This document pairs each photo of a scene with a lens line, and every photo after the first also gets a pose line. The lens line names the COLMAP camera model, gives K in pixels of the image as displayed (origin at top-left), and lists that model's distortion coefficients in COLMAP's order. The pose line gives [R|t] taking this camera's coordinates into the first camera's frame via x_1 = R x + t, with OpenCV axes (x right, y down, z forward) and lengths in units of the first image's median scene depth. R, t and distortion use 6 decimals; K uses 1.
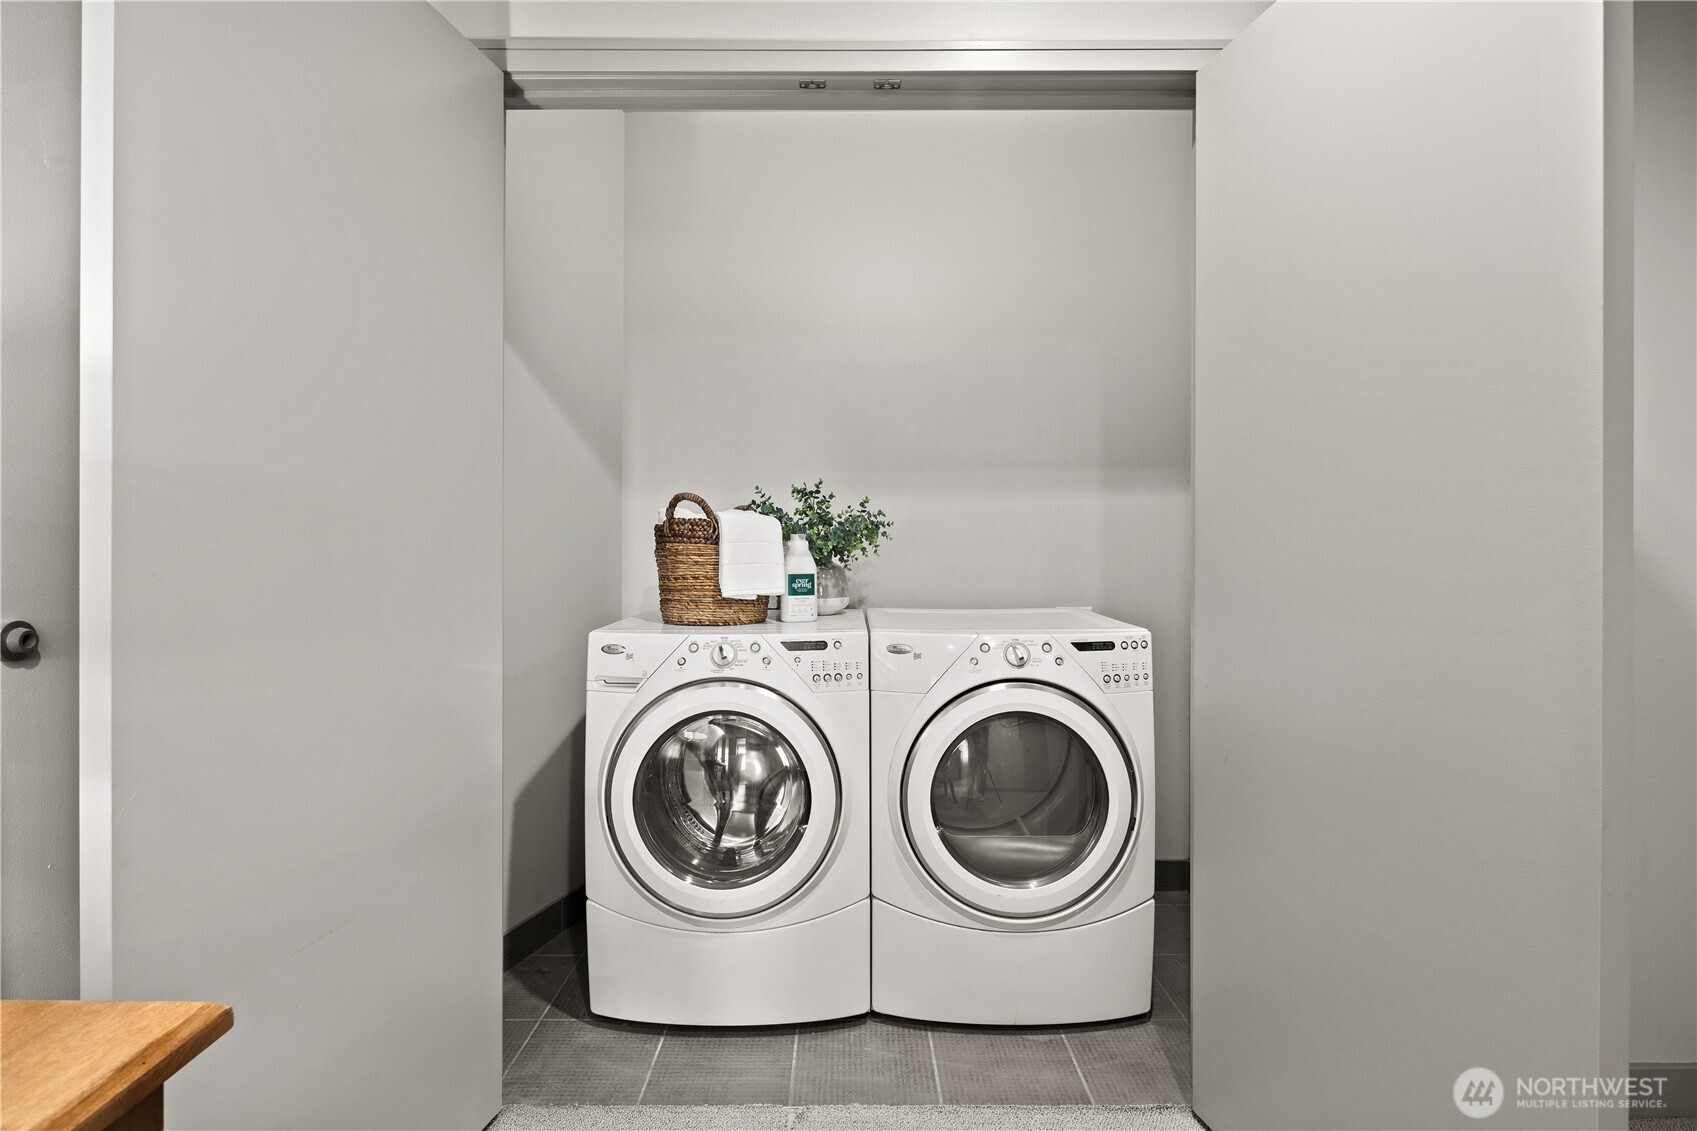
lens RADIAL K [[828.2, 0, 845.2], [0, 828.2, 553.4], [0, 0, 1]] dist [0.004385, -0.004330]
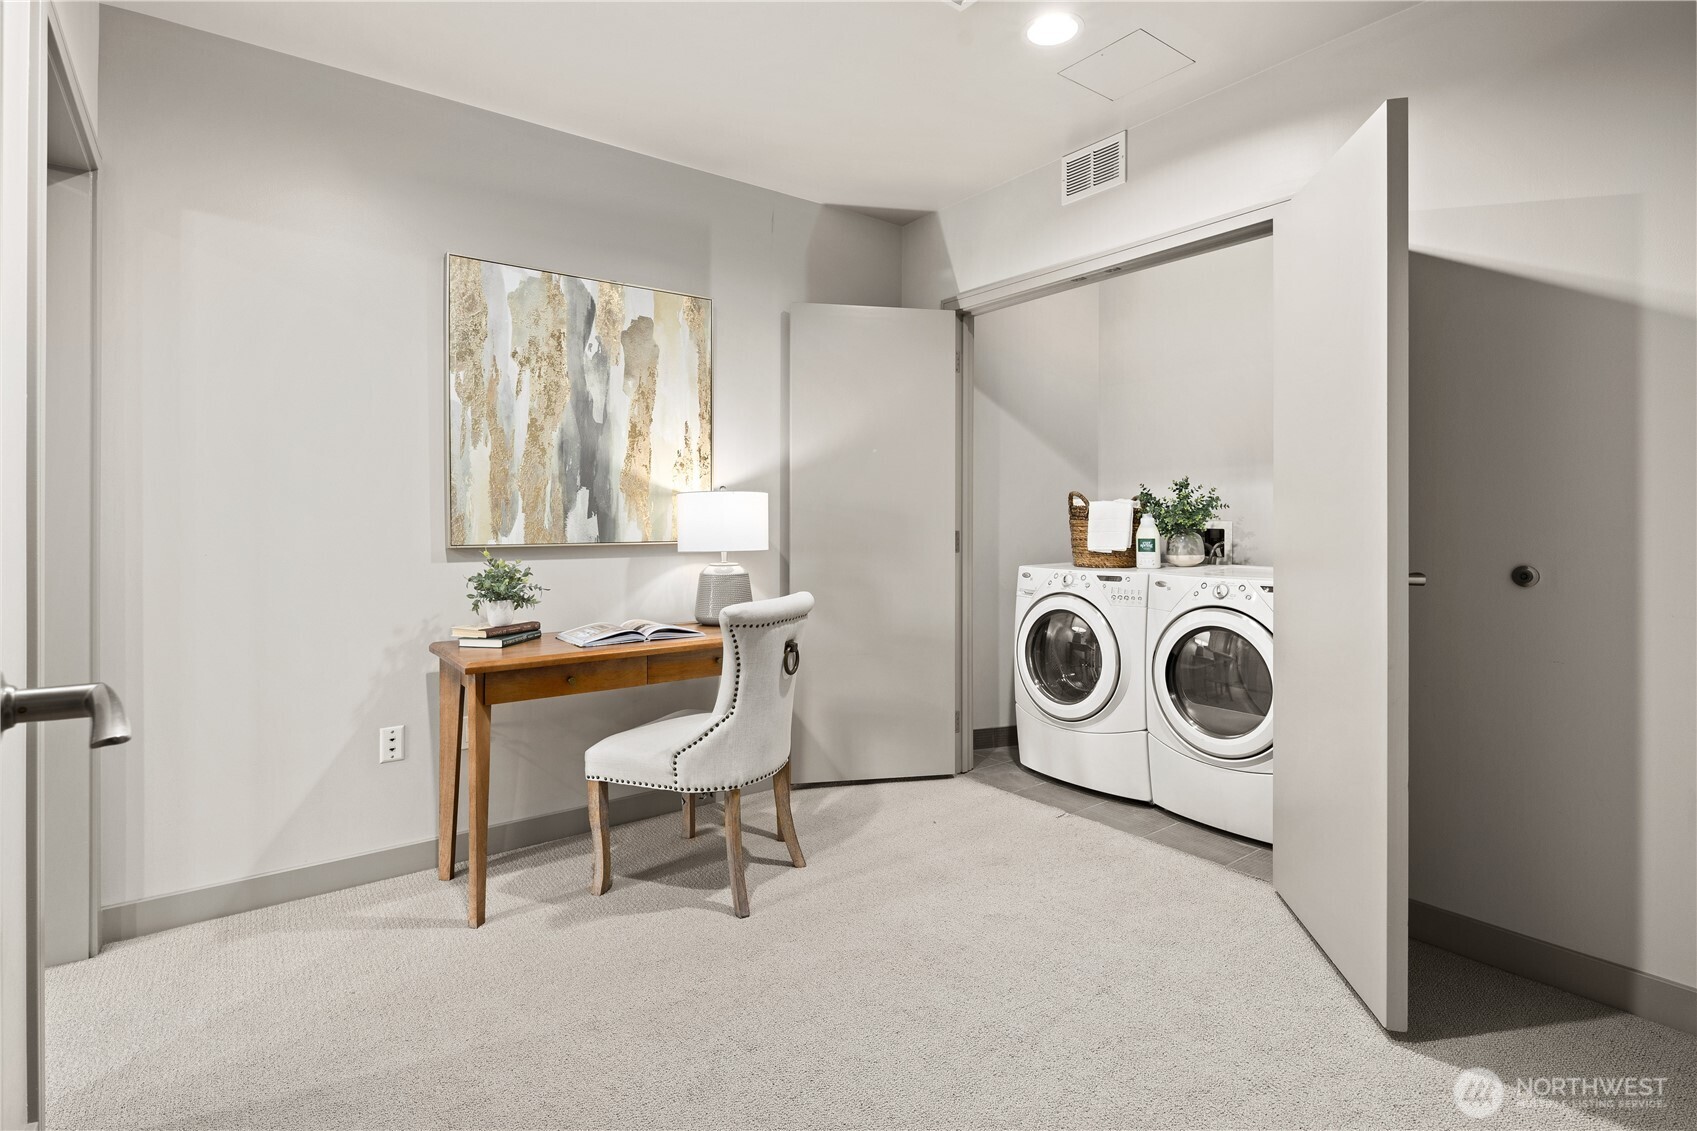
lens RADIAL K [[828.2, 0, 855.0], [0, 828.2, 549.9], [0, 0, 1]] dist [0.004385, -0.004330]
pose [[0.614237, 0.027955, -0.788626, 0.991925], [-0.004340, 0.999477, 0.032048, -0.002717], [0.789109, -0.016263, 0.614037, -0.495000]]
